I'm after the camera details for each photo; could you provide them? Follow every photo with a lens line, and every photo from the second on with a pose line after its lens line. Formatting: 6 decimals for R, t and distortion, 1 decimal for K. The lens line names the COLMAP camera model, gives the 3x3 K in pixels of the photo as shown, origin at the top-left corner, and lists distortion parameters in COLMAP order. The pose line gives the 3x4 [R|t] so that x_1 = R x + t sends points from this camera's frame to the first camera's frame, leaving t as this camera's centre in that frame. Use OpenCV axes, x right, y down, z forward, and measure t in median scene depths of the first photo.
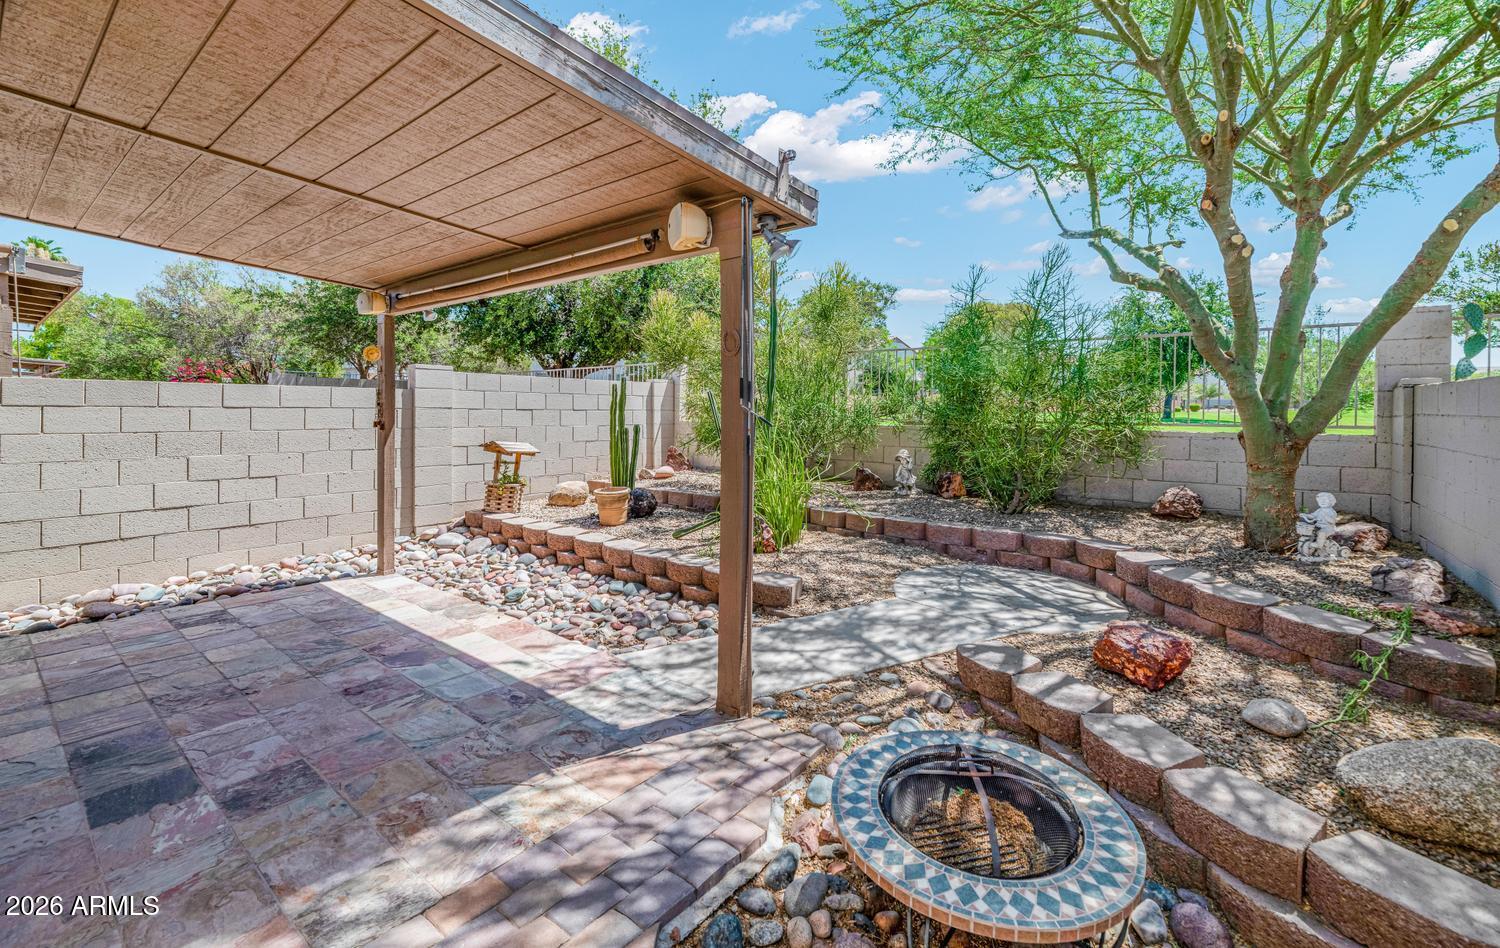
lens RADIAL K [[604.4, 0, 777.4], [0, 604.4, 418.2], [0, 0, 1]] dist [-0.001895, -0.000238]
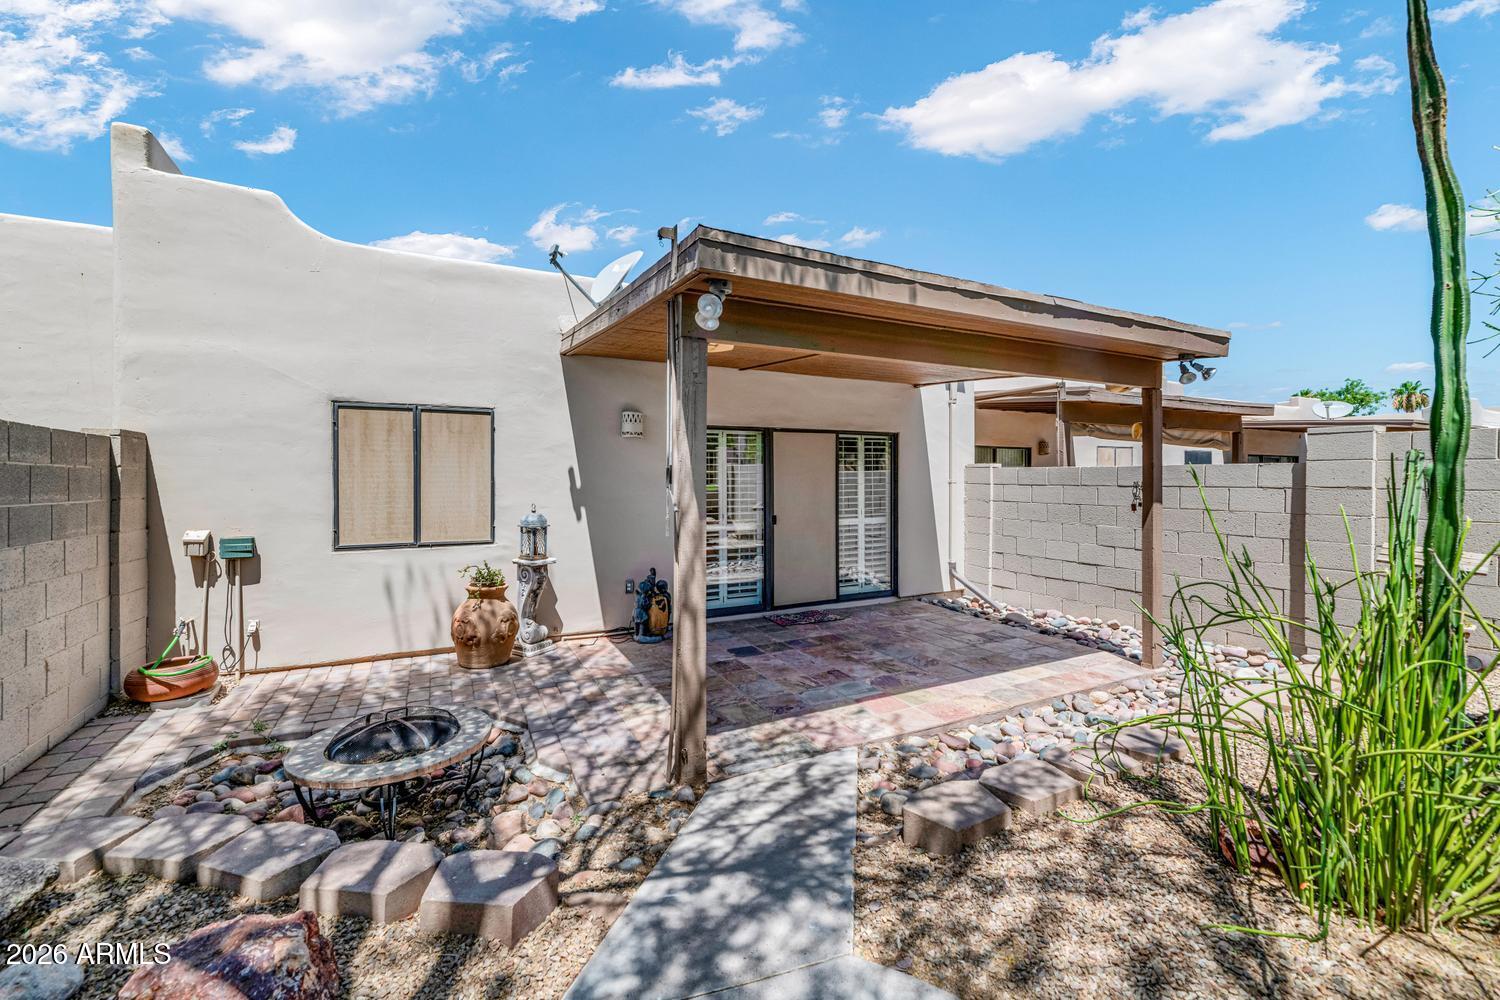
lens RADIAL K [[620.7, 0, 750.0], [0, 620.7, 500.0], [0, 0, 1]] dist [-0.000137, -0.000062]
pose [[-0.439679, 0.025016, -0.897806, 0.947709], [-0.011127, 0.999384, 0.033295, -0.046610], [0.898086, 0.024629, -0.439130, 1.750343]]
